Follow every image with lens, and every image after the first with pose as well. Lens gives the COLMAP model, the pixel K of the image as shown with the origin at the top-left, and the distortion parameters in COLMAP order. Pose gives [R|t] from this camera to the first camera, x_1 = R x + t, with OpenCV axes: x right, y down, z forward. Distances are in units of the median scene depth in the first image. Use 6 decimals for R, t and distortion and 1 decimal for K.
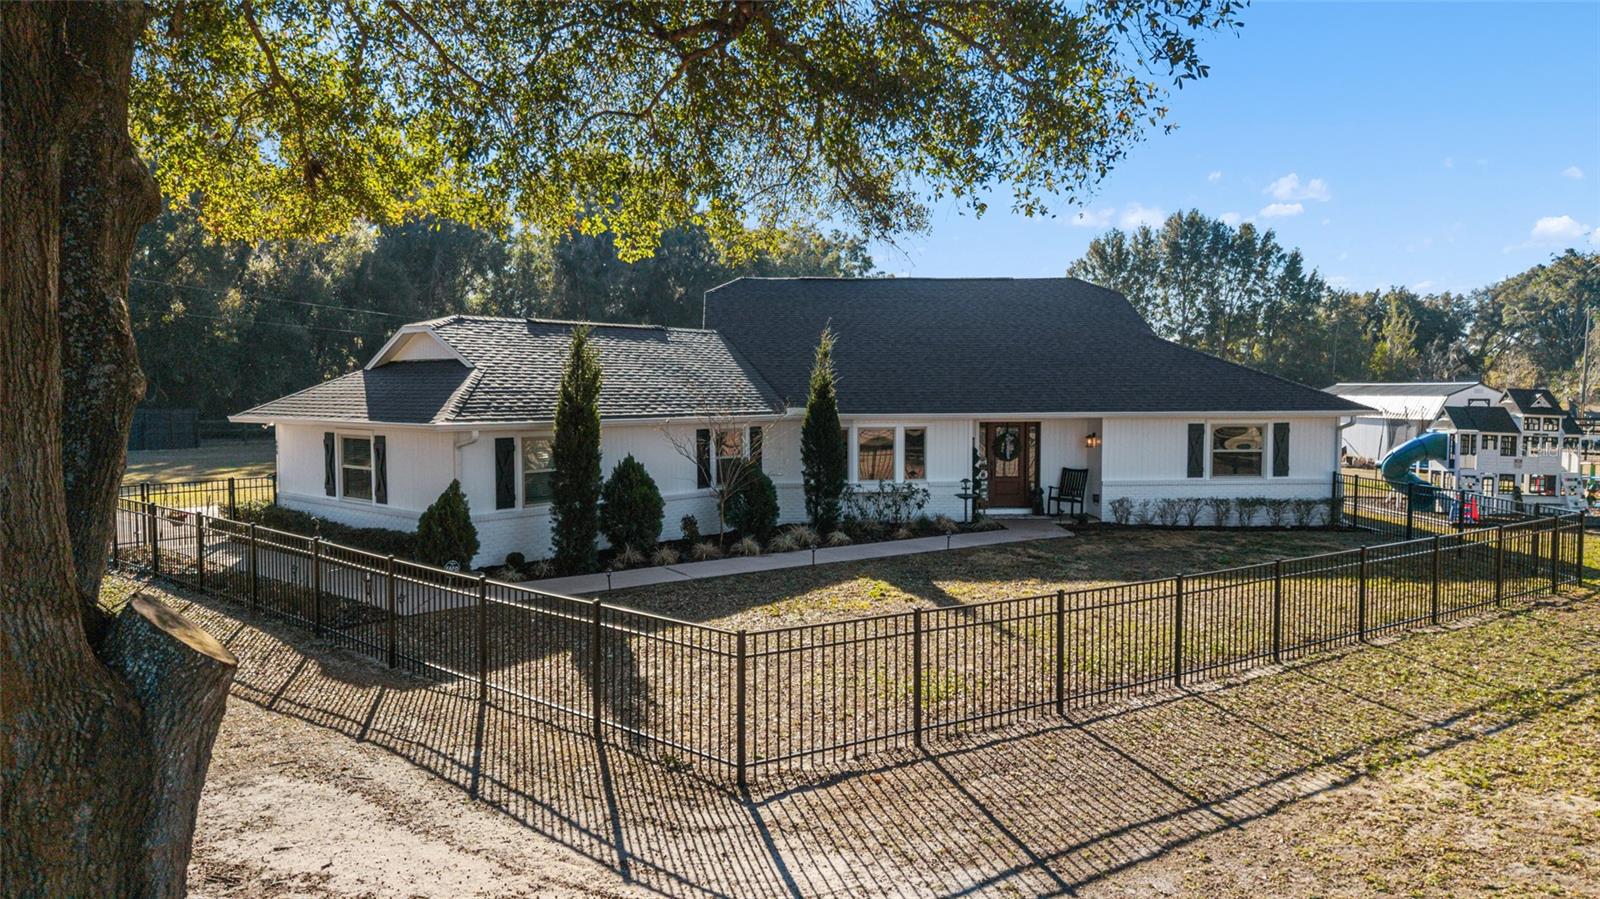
lens RADIAL K [[1065.0, 0, 800.0], [0, 1065.0, 449.5], [0, 0, 1]] dist [0.008105, -0.003225]
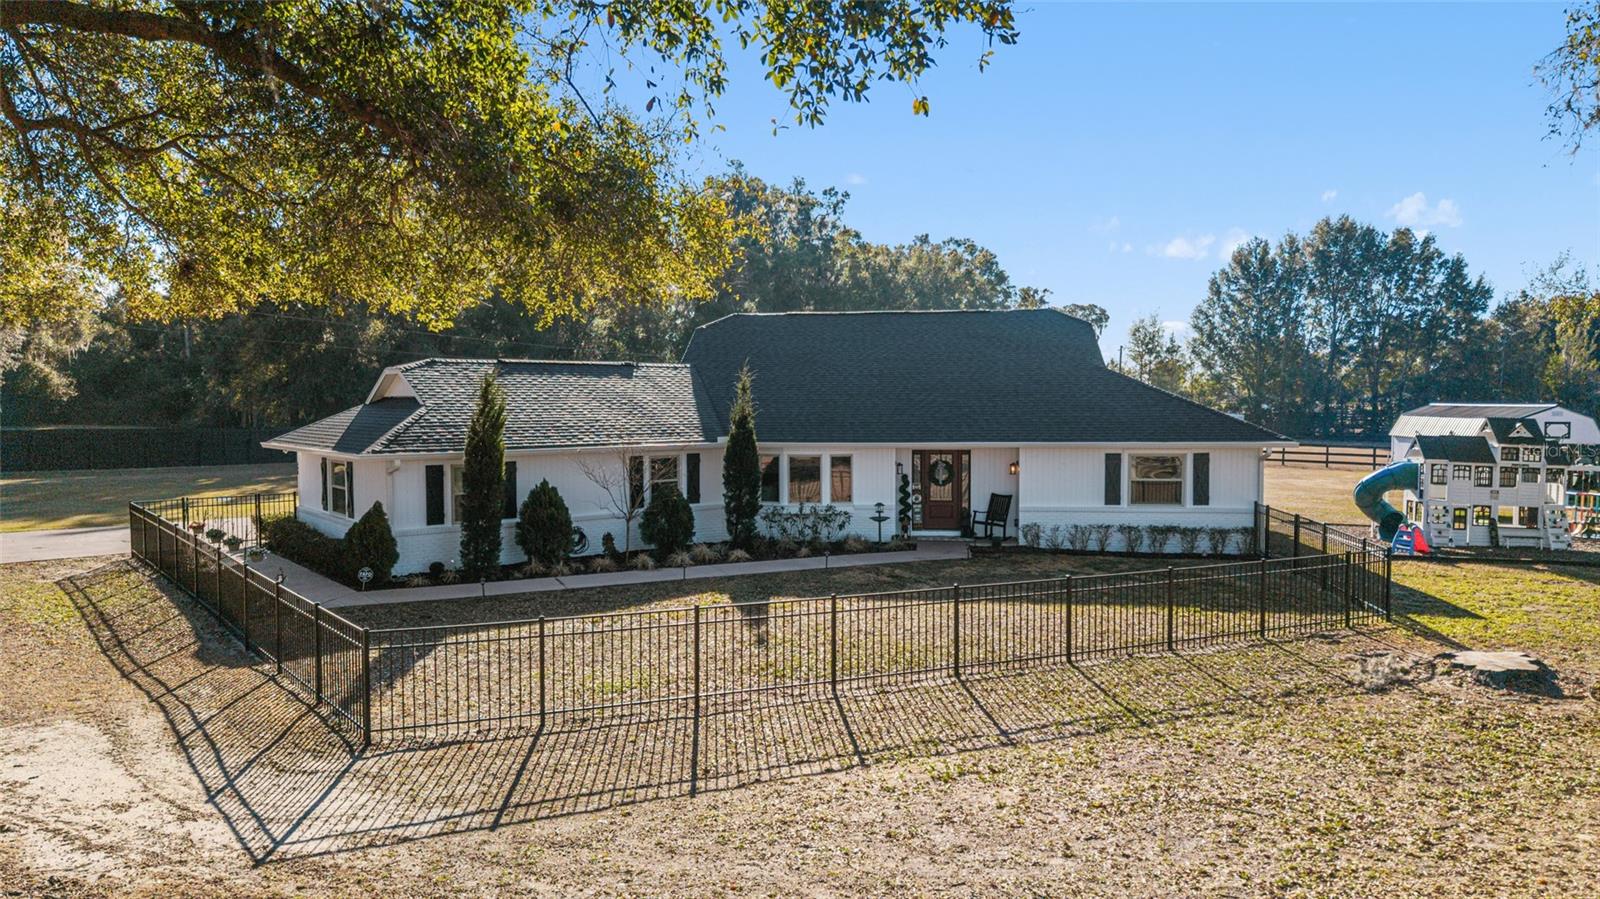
lens RADIAL K [[1065.0, 0, 800.0], [0, 1065.0, 449.5], [0, 0, 1]] dist [0.008105, -0.003225]
pose [[0.985021, 0.006609, -0.172306, 0.254644], [-0.008325, 0.999923, -0.009237, -0.015994], [0.172232, 0.010534, 0.985000, -0.078385]]
